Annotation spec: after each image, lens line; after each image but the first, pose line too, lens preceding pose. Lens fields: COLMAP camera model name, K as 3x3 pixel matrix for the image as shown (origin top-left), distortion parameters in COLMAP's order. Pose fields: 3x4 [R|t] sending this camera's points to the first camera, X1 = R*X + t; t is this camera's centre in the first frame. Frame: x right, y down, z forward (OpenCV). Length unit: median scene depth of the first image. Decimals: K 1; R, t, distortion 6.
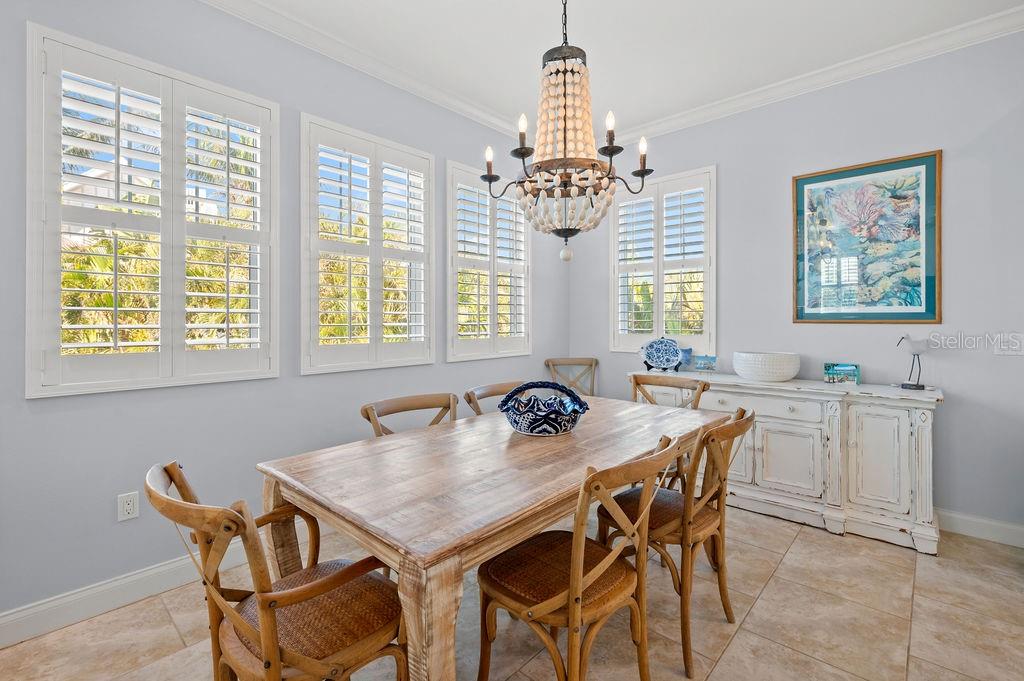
lens RADIAL K [[469.5, 0, 509.3], [0, 469.5, 324.4], [0, 0, 1]] dist [-0.002965, -0.000077]
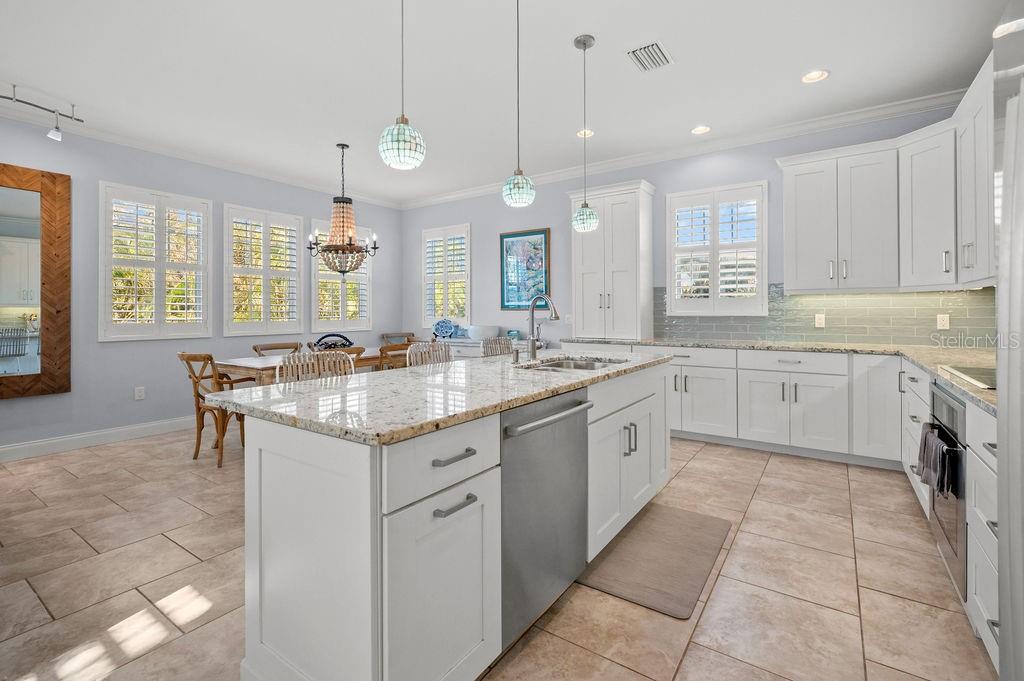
lens RADIAL K [[469.2, 0, 505.5], [0, 469.2, 310.9], [0, 0, 1]] dist [0.001865, 0.000810]
pose [[0.990420, -0.001791, 0.138074, 0.410853], [0.003209, 0.999944, -0.010042, 0.021556], [-0.138048, 0.010389, 0.990371, -1.005618]]
